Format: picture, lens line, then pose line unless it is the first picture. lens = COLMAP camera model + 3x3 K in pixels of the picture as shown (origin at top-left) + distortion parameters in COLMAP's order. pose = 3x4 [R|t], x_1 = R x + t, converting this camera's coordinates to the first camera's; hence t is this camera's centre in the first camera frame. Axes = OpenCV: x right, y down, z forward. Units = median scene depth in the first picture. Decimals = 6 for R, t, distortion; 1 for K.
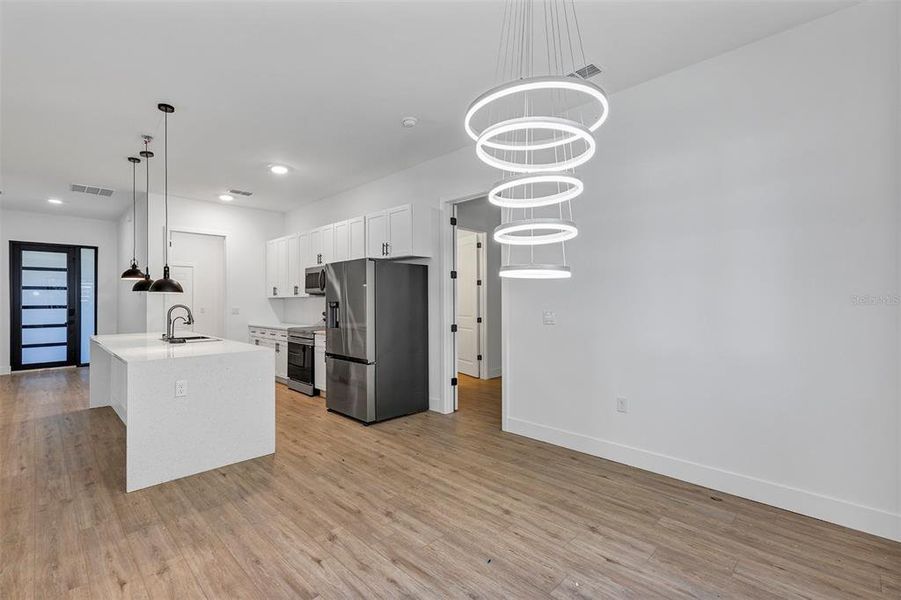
lens RADIAL K [[407.9, 0, 450.5], [0, 407.9, 300.0], [0, 0, 1]] dist [0.007312, 0.000421]
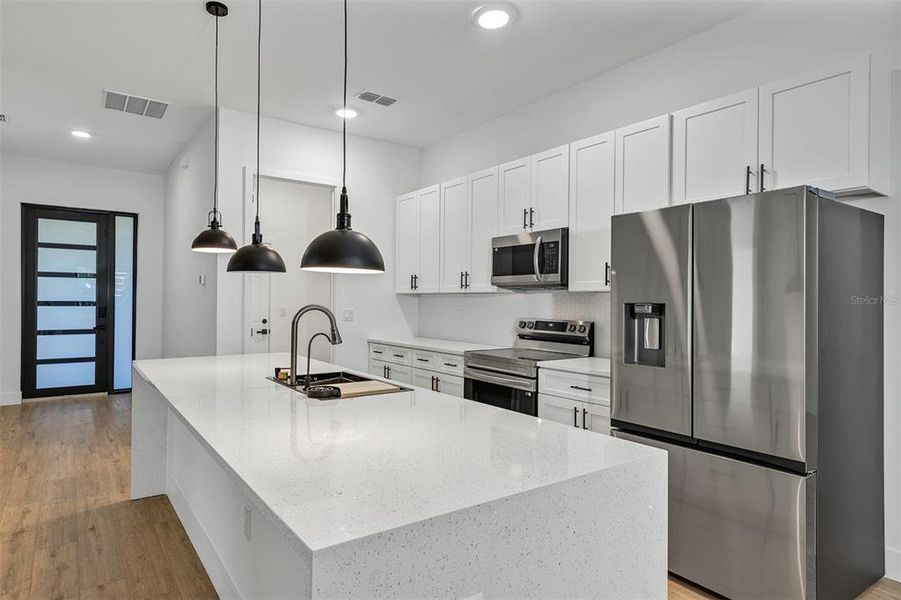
lens RADIAL K [[526.8, 0, 450.5], [0, 526.8, 300.0], [0, 0, 1]] dist [0.003642, 0.001174]
pose [[0.986903, 0.013225, -0.160774, -0.262065], [-0.013178, 0.999912, 0.001362, 0.002233], [0.160777, 0.000774, 0.986990, 0.282982]]
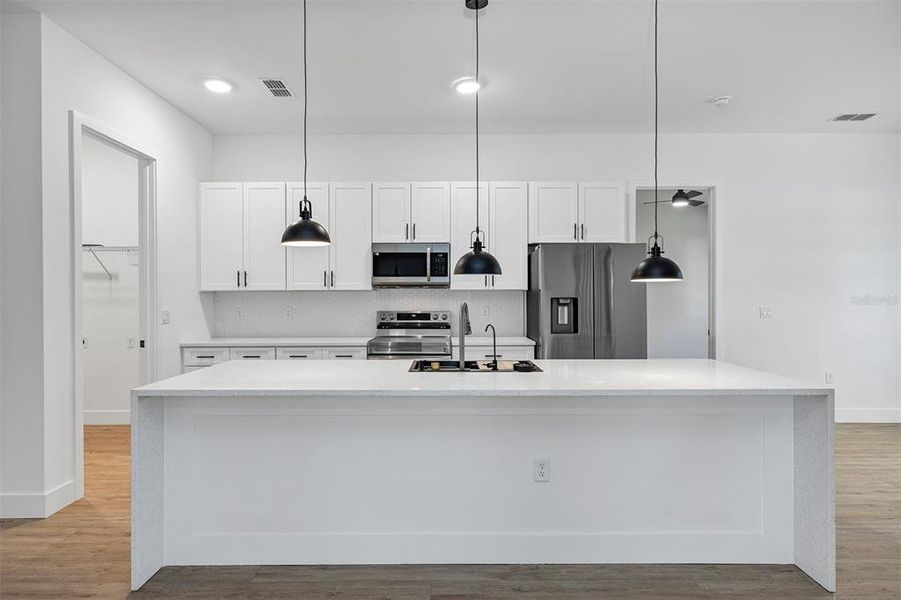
lens RADIAL K [[483.1, 0, 450.5], [0, 483.1, 300.0], [0, 0, 1]] dist [0.005156, 0.001055]
pose [[0.705515, -0.002380, 0.708691, -0.689644], [-0.000890, 0.999991, 0.004245, 0.003884], [-0.708695, -0.003625, 0.705506, 0.352840]]
